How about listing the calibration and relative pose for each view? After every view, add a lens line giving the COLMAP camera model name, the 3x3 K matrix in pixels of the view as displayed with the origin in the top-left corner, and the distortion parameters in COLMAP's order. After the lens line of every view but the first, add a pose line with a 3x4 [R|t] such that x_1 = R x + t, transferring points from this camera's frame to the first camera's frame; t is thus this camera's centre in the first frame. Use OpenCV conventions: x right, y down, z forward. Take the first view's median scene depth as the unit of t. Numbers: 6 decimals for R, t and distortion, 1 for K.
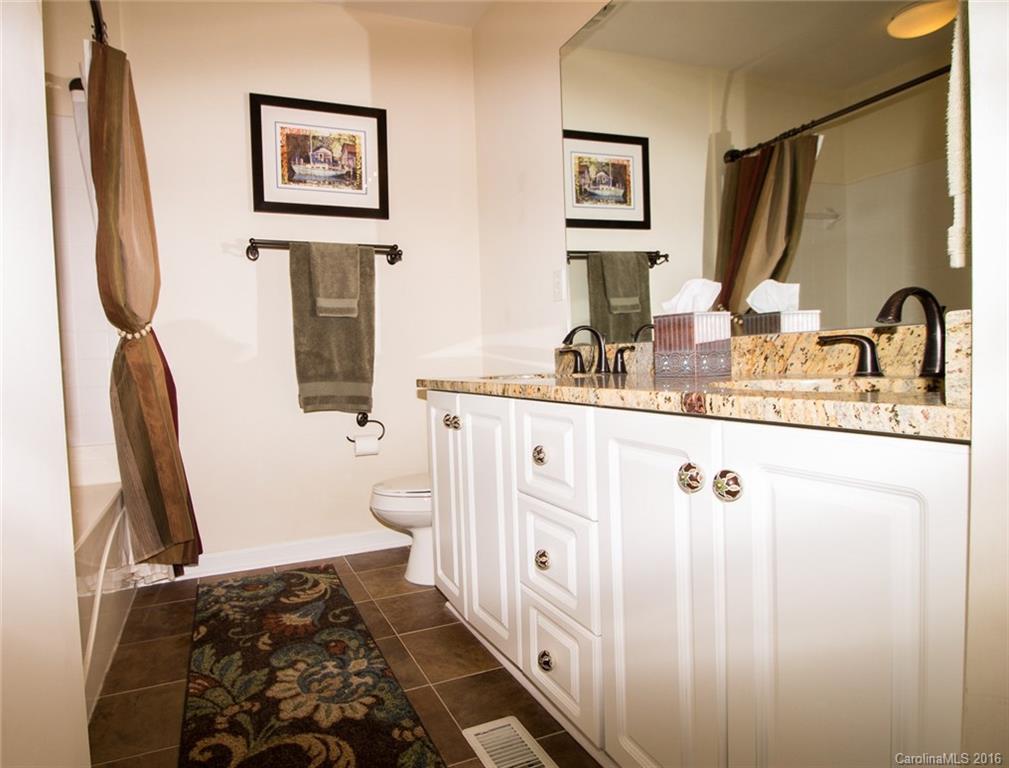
lens RADIAL K [[661.7, 0, 508.0], [0, 661.7, 379.9], [0, 0, 1]] dist [-0.009020, -0.019460]
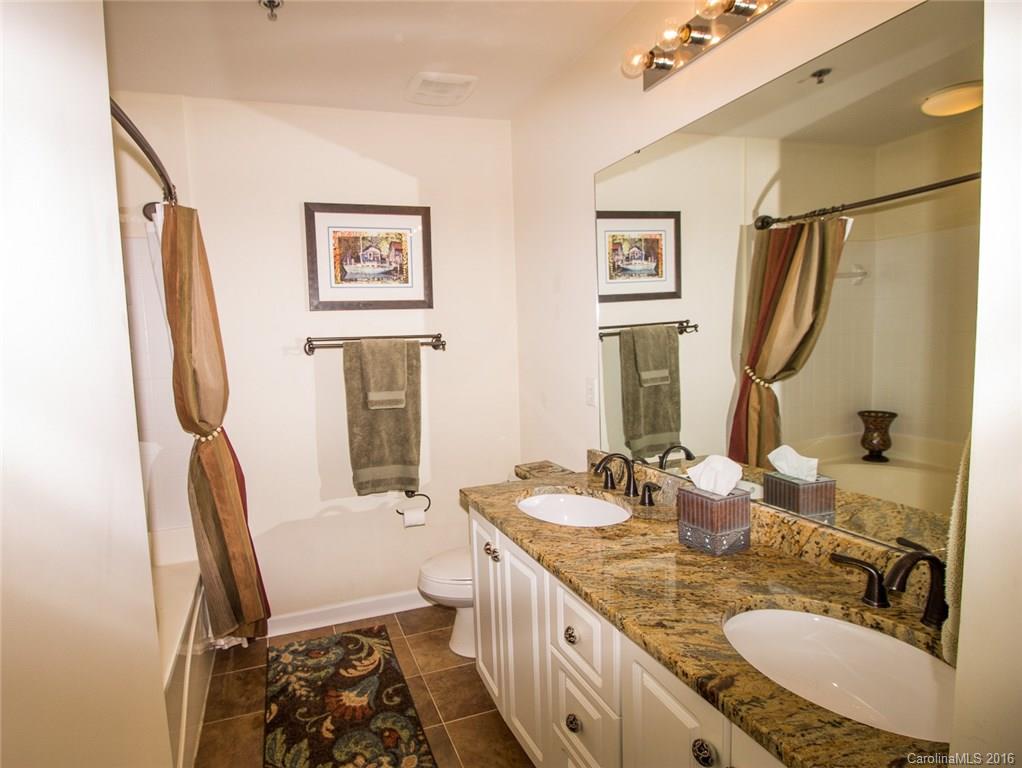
lens RADIAL K [[626.8, 0, 507.6], [0, 626.8, 392.4], [0, 0, 1]] dist [-0.020522, -0.002595]
pose [[0.998325, 0.006646, -0.057474, -0.000623], [-0.003137, 0.998137, 0.060930, -0.188363], [0.057772, -0.060648, 0.996486, -0.014902]]
